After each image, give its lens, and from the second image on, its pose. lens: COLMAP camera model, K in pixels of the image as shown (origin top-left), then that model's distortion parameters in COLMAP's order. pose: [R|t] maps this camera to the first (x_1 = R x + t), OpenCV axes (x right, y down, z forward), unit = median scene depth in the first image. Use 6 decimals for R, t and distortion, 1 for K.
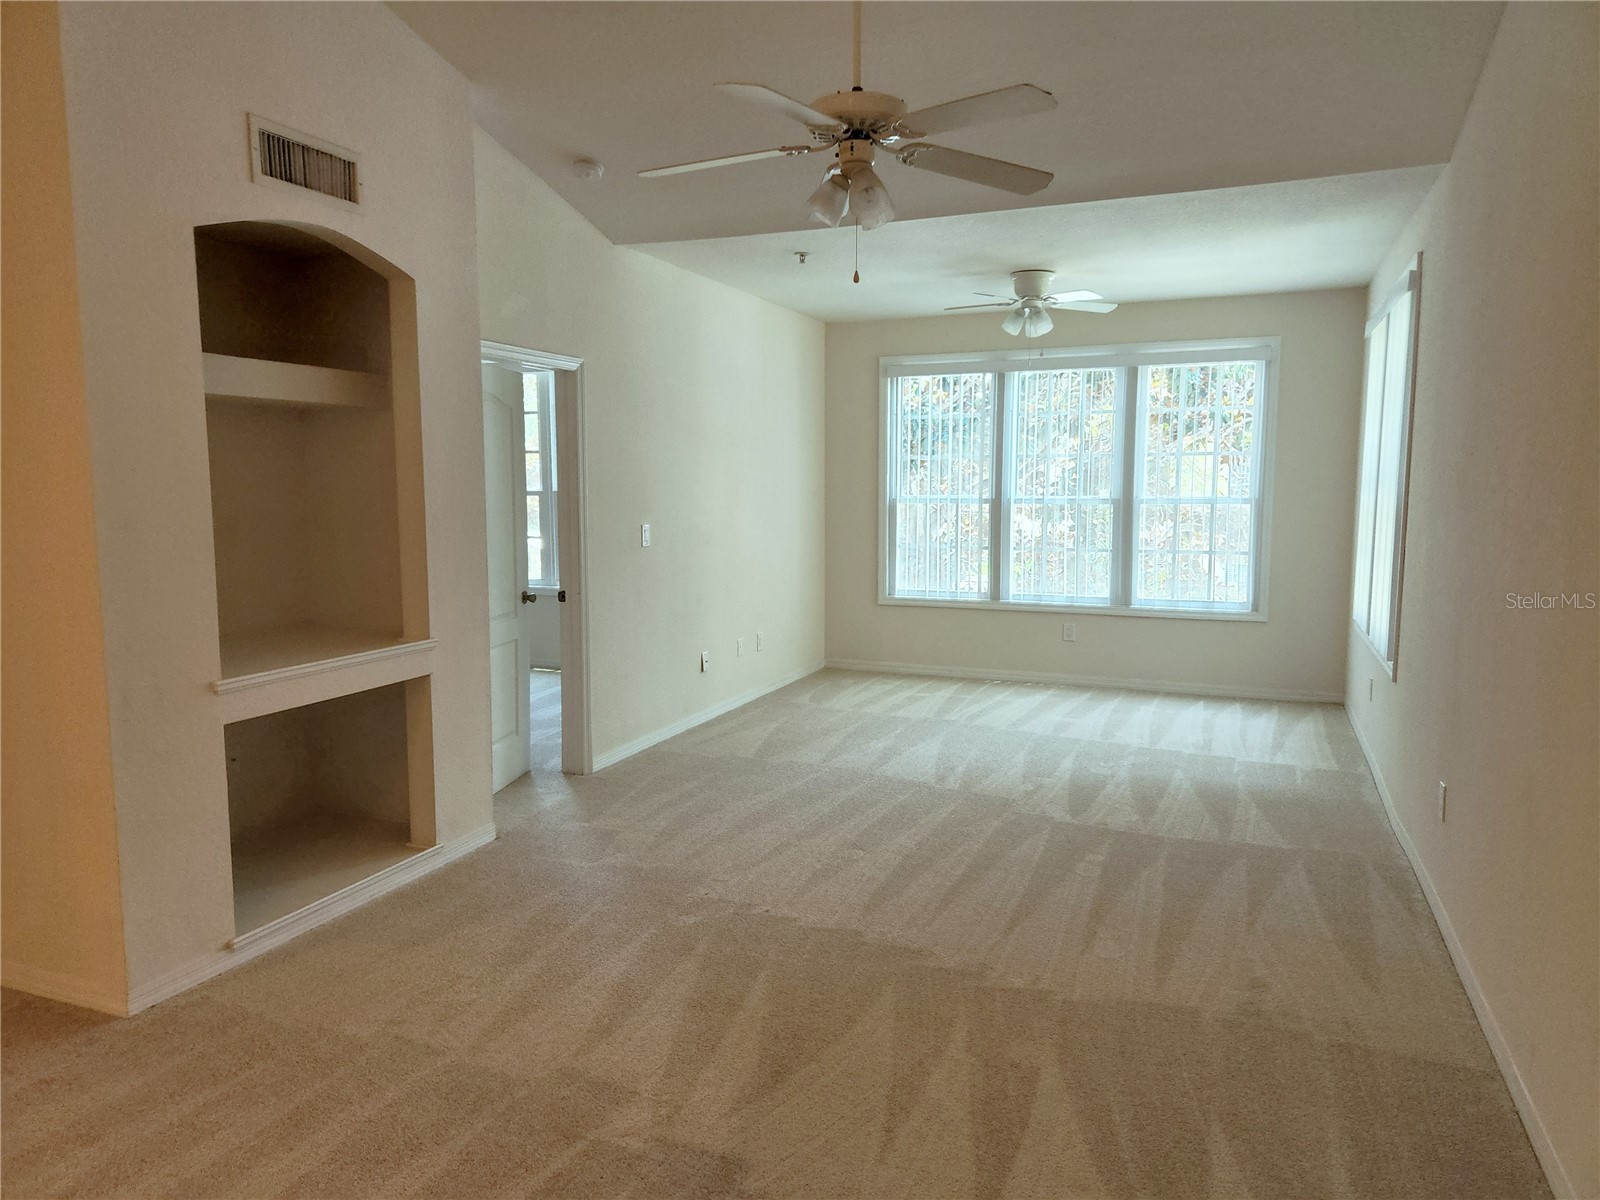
lens RADIAL K [[1065.3, 0, 800.0], [0, 1065.3, 600.0], [0, 0, 1]] dist [0.036239, -0.001924]
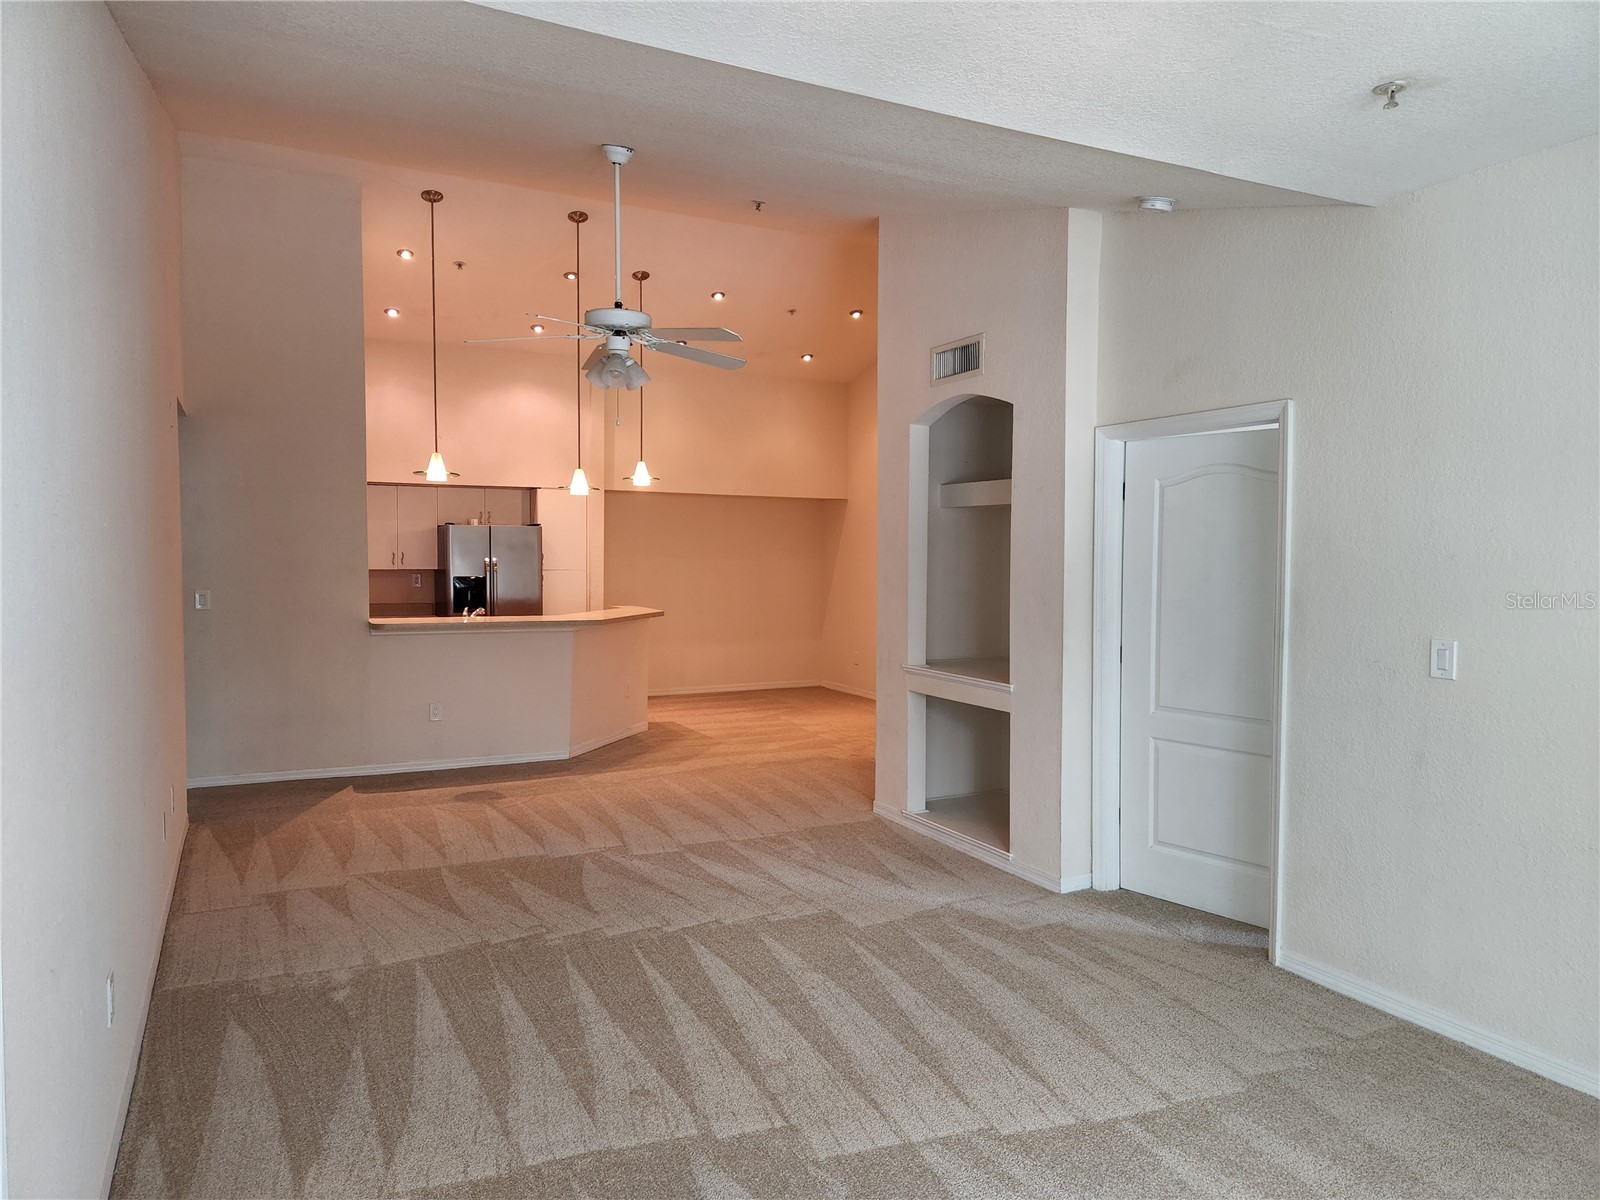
lens RADIAL K [[1065.3, 0, 800.0], [0, 1065.3, 600.0], [0, 0, 1]] dist [0.036239, -0.001924]
pose [[-0.661341, 0.030404, -0.749468, 0.921402], [-0.091432, 0.988460, 0.120780, -0.232498], [0.744492, 0.148402, -0.650929, 1.984645]]
